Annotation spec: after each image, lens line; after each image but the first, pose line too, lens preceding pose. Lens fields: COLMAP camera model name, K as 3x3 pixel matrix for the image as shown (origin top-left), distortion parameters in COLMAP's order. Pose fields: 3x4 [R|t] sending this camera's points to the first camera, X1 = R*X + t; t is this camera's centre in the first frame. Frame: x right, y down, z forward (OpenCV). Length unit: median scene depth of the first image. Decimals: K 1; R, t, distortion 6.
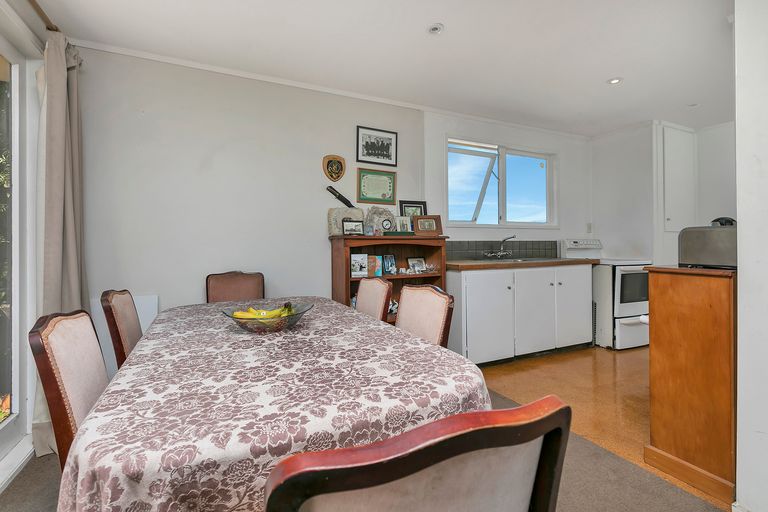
lens RADIAL K [[350.1, 0, 371.1], [0, 350.1, 244.5], [0, 0, 1]] dist [0.000287, -0.000913]
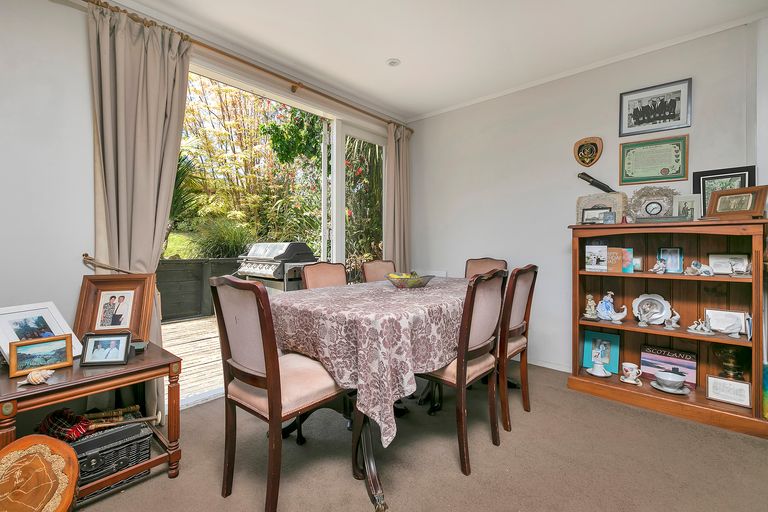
lens RADIAL K [[350.1, 0, 379.8], [0, 350.1, 248.3], [0, 0, 1]] dist [0.000287, -0.000913]
pose [[0.378100, 0.014105, -0.925657, 0.525625], [-0.004743, 0.999900, 0.013299, 0.022867], [0.925753, -0.000638, 0.378129, 0.145209]]
